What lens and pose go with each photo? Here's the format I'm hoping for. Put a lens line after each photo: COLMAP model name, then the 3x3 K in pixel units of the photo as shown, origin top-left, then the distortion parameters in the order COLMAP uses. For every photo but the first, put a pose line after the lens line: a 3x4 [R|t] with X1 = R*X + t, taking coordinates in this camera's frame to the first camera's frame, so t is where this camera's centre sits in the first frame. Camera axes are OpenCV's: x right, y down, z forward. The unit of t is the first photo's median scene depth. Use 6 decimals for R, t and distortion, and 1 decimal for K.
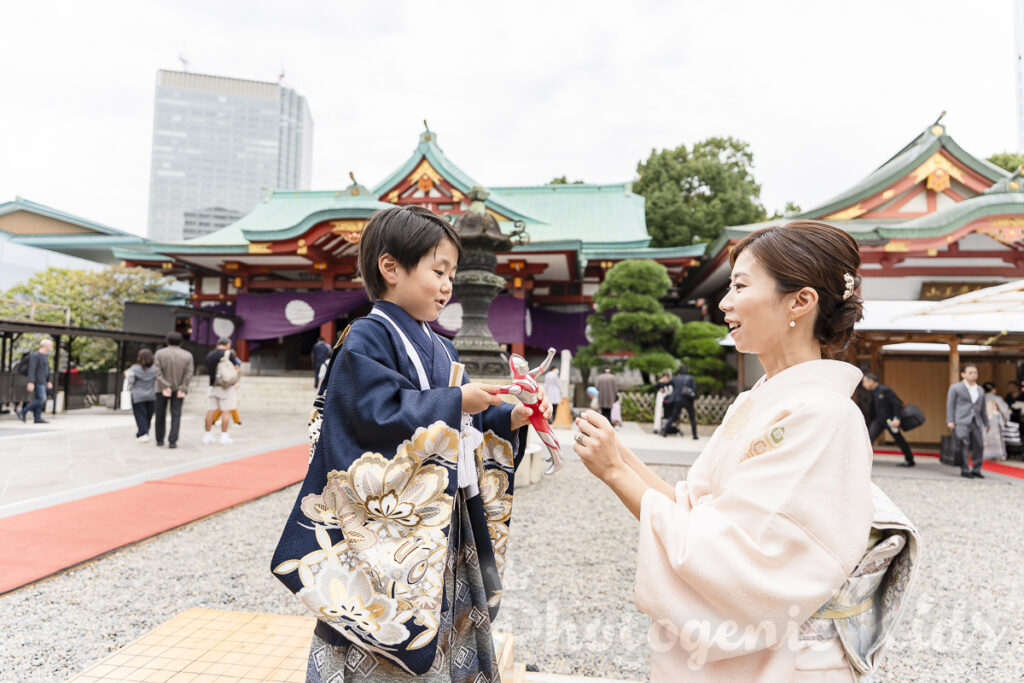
lens RADIAL K [[565.3, 0, 512.0], [0, 565.3, 341.5], [0, 0, 1]] dist [0.002302, 0.000701]
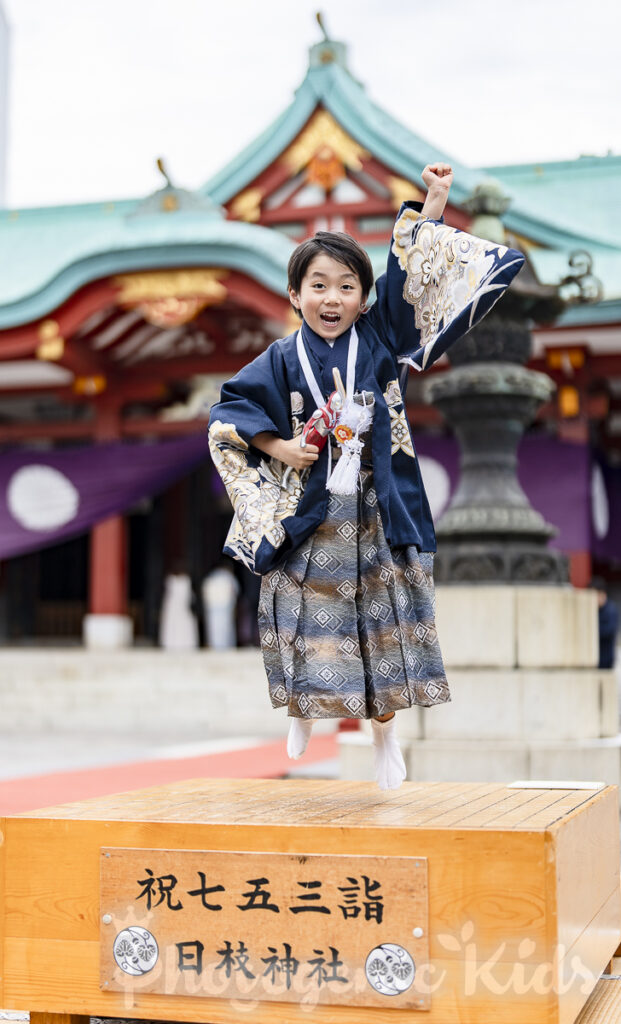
lens RADIAL K [[1555.4, 0, 315.3], [0, 1555.4, 532.6], [0, 0, 1]] dist [-0.003273, -0.014421]
pose [[0.988423, -0.033359, -0.148008, -0.006313], [0.028578, 0.999003, -0.034311, 0.017746], [0.149005, 0.029684, 0.988391, -0.095150]]
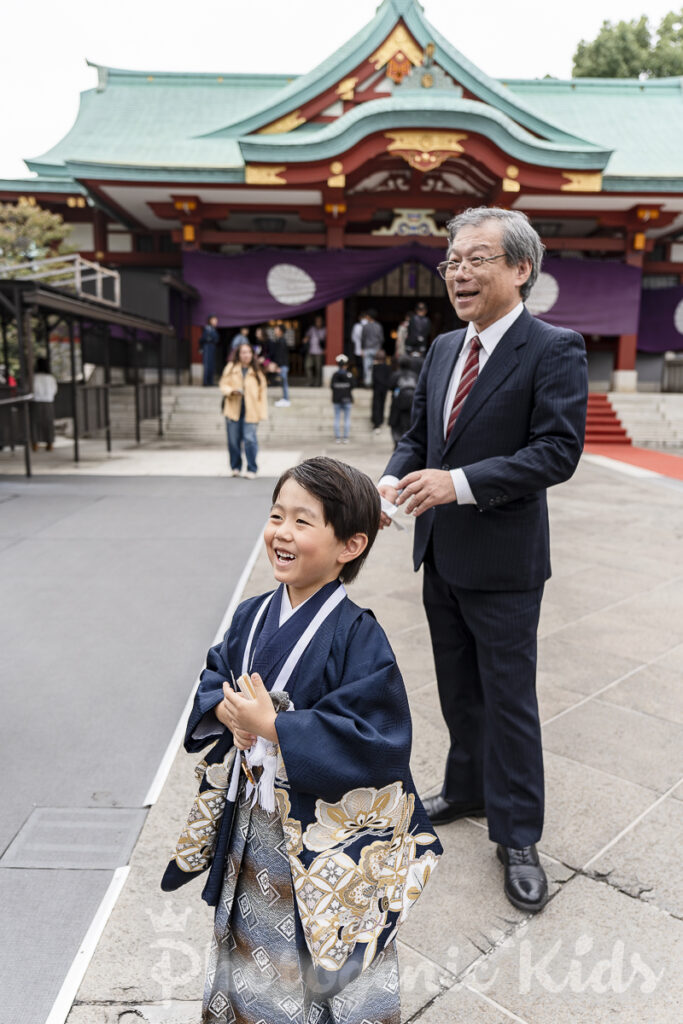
lens RADIAL K [[813.7, 0, 340.6], [0, 813.7, 532.6], [0, 0, 1]] dist [0.003030, 0.000824]
pose [[0.989699, -0.032330, 0.139465, -0.412203], [-0.002358, 0.970354, 0.241676, -0.001473], [-0.143144, -0.239515, 0.960282, 0.035853]]
